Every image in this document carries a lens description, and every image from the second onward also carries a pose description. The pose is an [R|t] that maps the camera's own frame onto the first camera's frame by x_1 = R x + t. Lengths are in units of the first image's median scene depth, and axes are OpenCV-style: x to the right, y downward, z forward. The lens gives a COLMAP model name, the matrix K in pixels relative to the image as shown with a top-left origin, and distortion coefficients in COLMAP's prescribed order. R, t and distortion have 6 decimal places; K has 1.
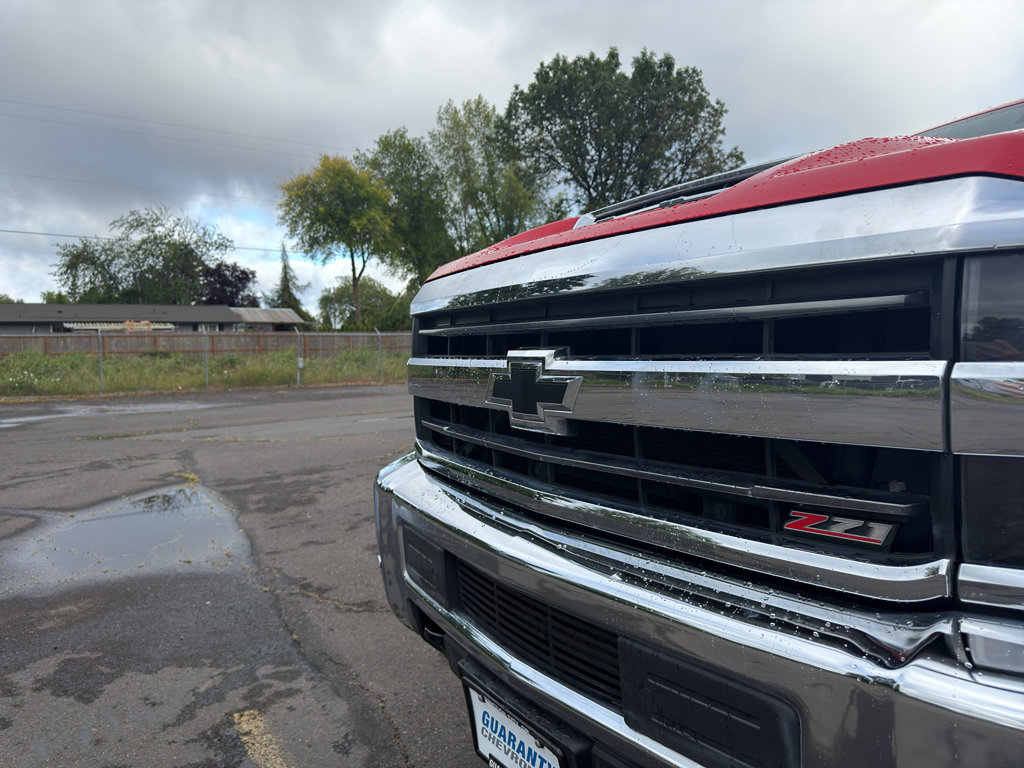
lens RADIAL K [[729.6, 0, 510.2], [0, 729.6, 378.1], [0, 0, 1]] dist [0.005463, -0.008753]
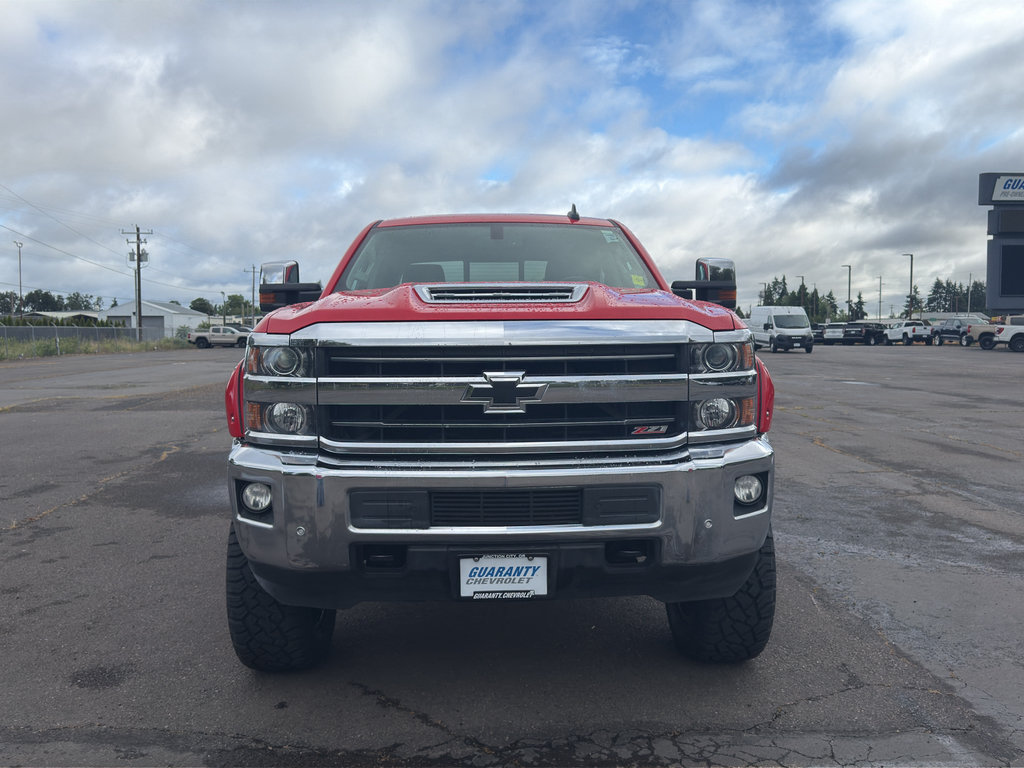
lens RADIAL K [[898.9, 0, 512.0], [0, 898.9, 384.0], [0, 0, 1]] dist [0.115010, -0.220701]
pose [[0.518379, -0.036198, 0.854385, -0.104891], [0.037310, 0.999110, 0.019693, -0.002715], [-0.854337, 0.021669, 0.519268, -0.015252]]
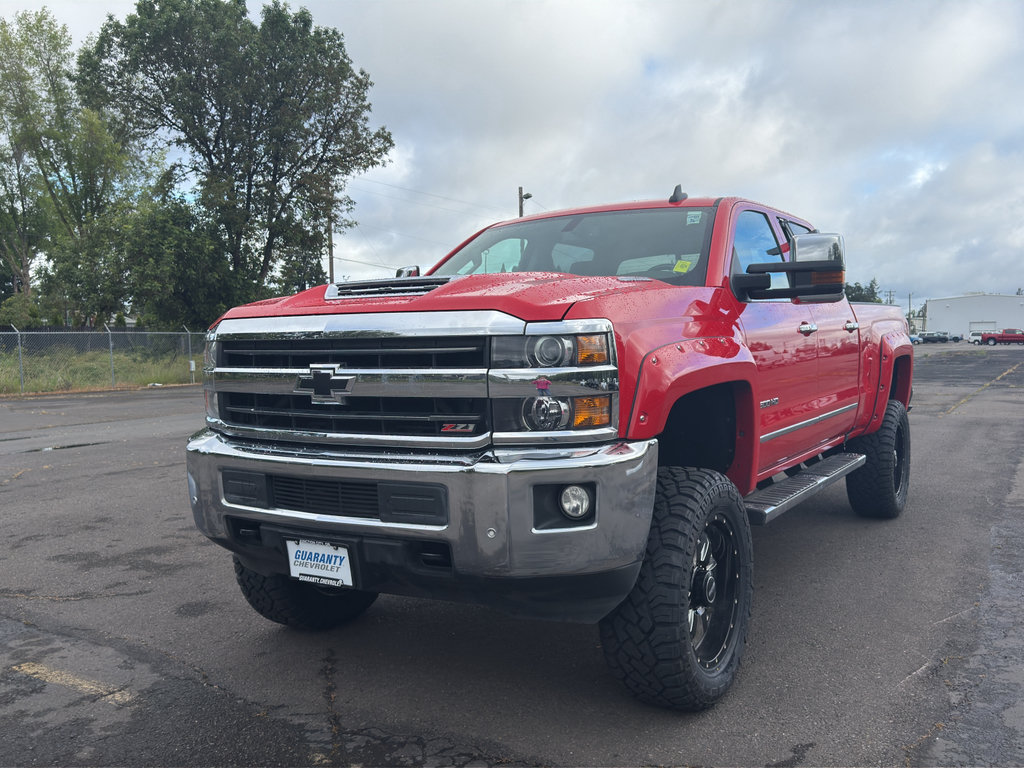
lens RADIAL K [[904.1, 0, 519.6], [0, 904.1, 386.8], [0, 0, 1]] dist [0.074564, -0.126653]
pose [[0.901077, -0.018672, 0.433257, -0.029567], [0.018232, 0.999820, 0.005171, 0.001133], [-0.433276, 0.003239, 0.901255, -0.078187]]
